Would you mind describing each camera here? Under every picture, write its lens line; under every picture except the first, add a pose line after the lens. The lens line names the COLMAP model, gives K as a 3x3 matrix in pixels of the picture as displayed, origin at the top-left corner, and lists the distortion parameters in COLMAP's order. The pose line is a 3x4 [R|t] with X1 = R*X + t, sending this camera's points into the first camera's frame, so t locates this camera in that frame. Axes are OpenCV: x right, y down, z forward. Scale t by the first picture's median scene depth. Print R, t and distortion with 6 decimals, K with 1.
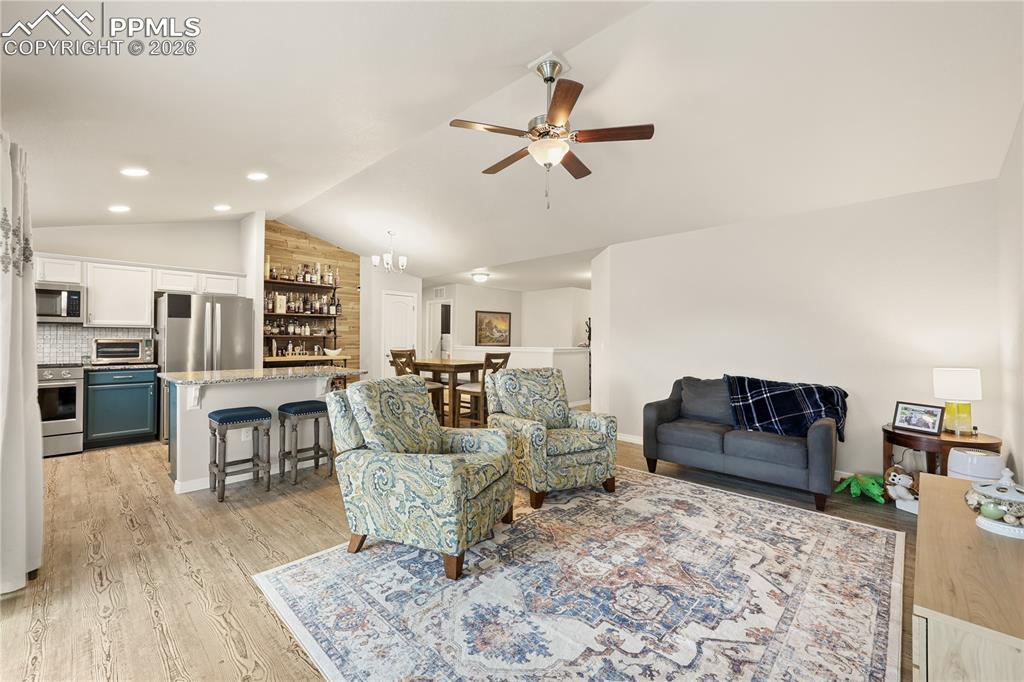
lens RADIAL K [[416.2, 0, 511.9], [0, 416.2, 336.9], [0, 0, 1]] dist [0.002372, -0.000312]
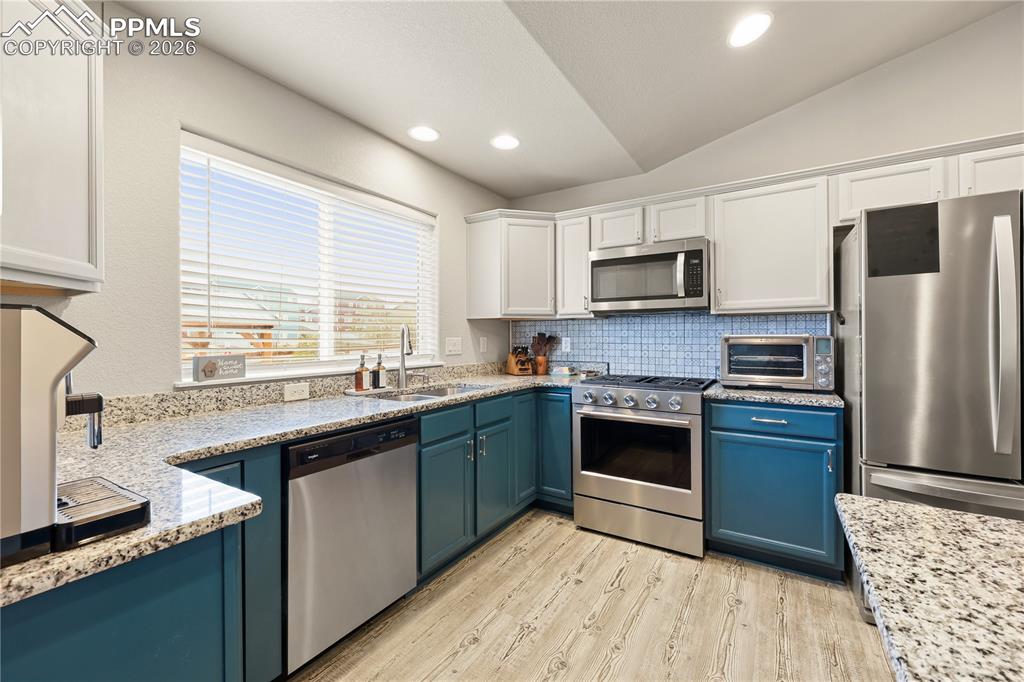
lens RADIAL K [[416.2, 0, 512.3], [0, 416.2, 333.9], [0, 0, 1]] dist [0.002372, -0.000312]
pose [[0.188883, -0.006926, -0.981975, -0.402400], [0.011693, 0.999920, -0.004804, 0.000573], [0.981930, -0.010575, 0.188949, 0.477859]]
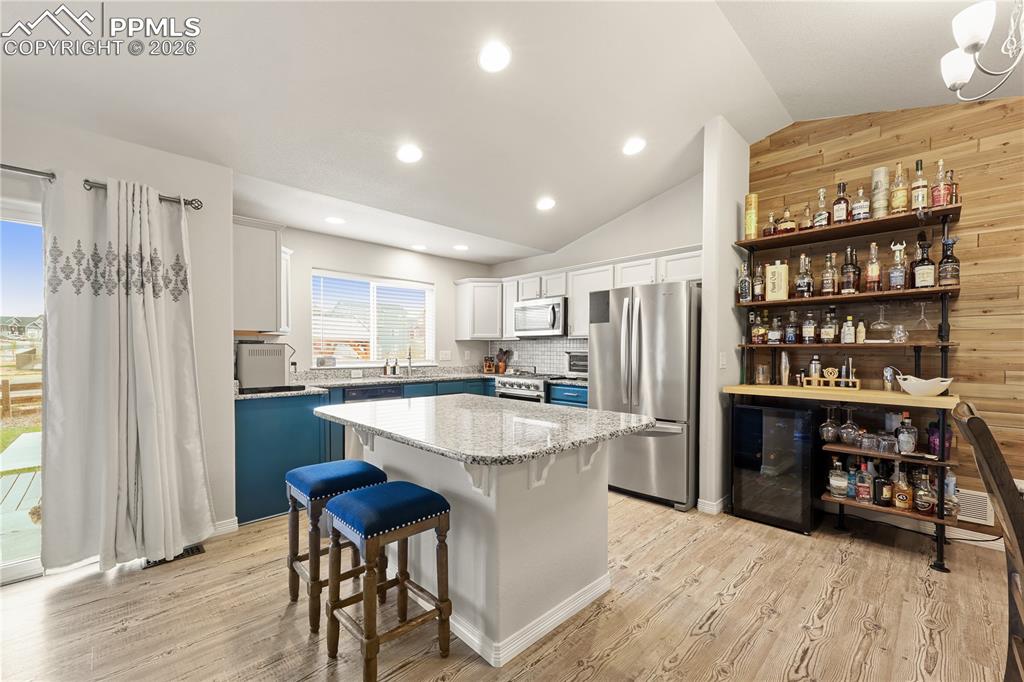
lens RADIAL K [[416.2, 0, 513.2], [0, 416.2, 357.2], [0, 0, 1]] dist [0.002372, -0.000312]
pose [[-0.045689, 0.016170, -0.998825, -0.031190], [0.005567, 0.999858, 0.015932, 0.001770], [0.998940, -0.004833, -0.045772, 0.682788]]
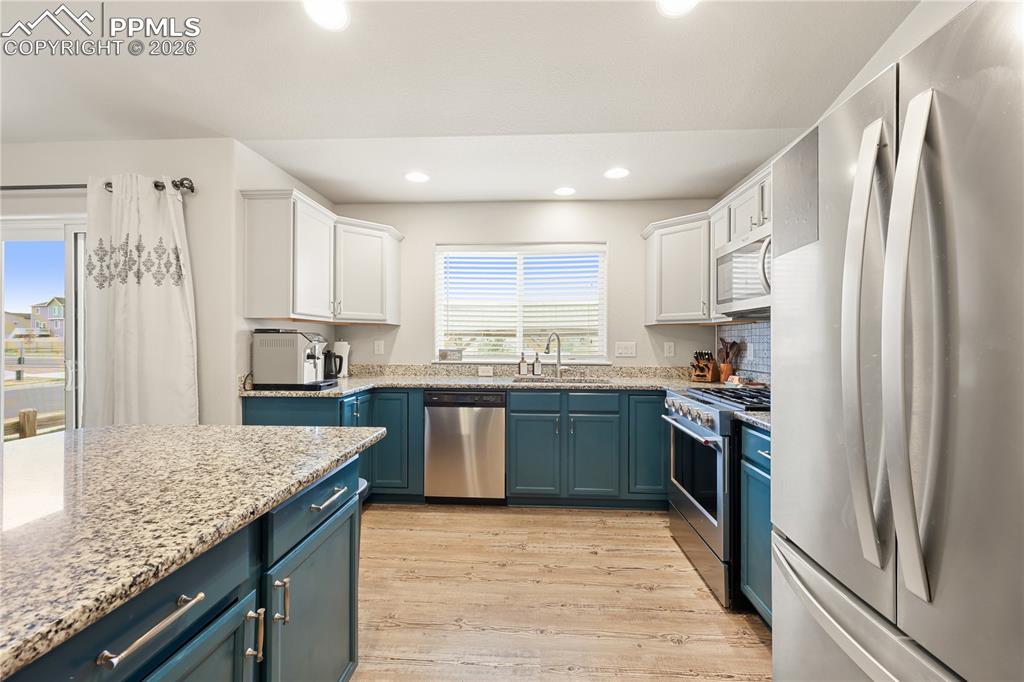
lens RADIAL K [[416.2, 0, 521.1], [0, 416.2, 338.4], [0, 0, 1]] dist [0.002372, -0.000312]
pose [[-0.760713, -0.008088, -0.649038, -0.416499], [-0.000266, 0.999926, -0.012148, 0.003408], [0.649088, -0.009068, -0.760659, 0.837527]]
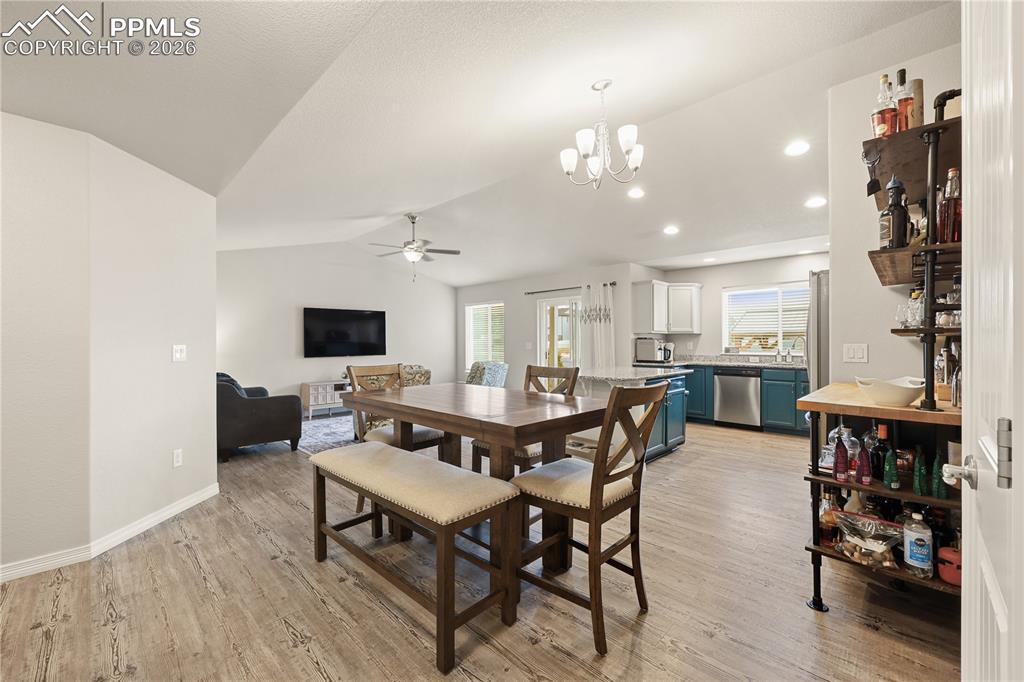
lens RADIAL K [[416.2, 0, 509.2], [0, 416.2, 343.8], [0, 0, 1]] dist [0.002372, -0.000312]
pose [[-0.999655, 0.001372, 0.026233, -0.201236], [0.001267, 0.999991, -0.004040, 0.007461], [-0.026238, -0.004005, -0.999648, 1.362885]]
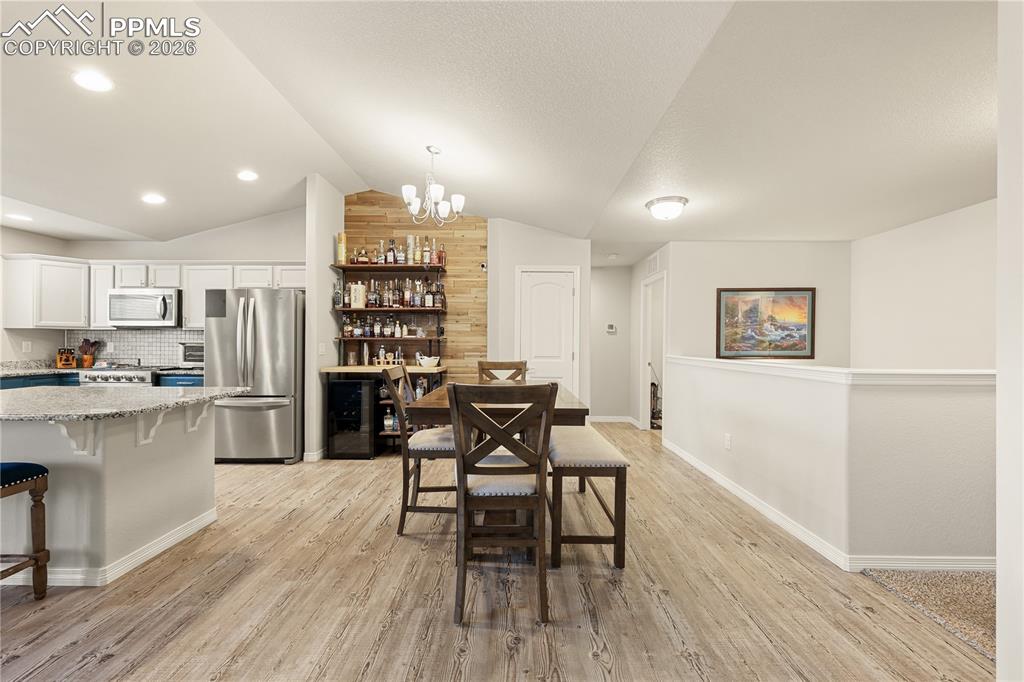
lens RADIAL K [[416.2, 0, 509.3], [0, 416.2, 343.1], [0, 0, 1]] dist [0.002372, -0.000312]
pose [[0.671860, 0.002430, -0.740674, 0.182776], [0.002152, 0.999984, 0.005232, 0.002419], [0.740675, -0.005109, 0.671844, 0.677230]]
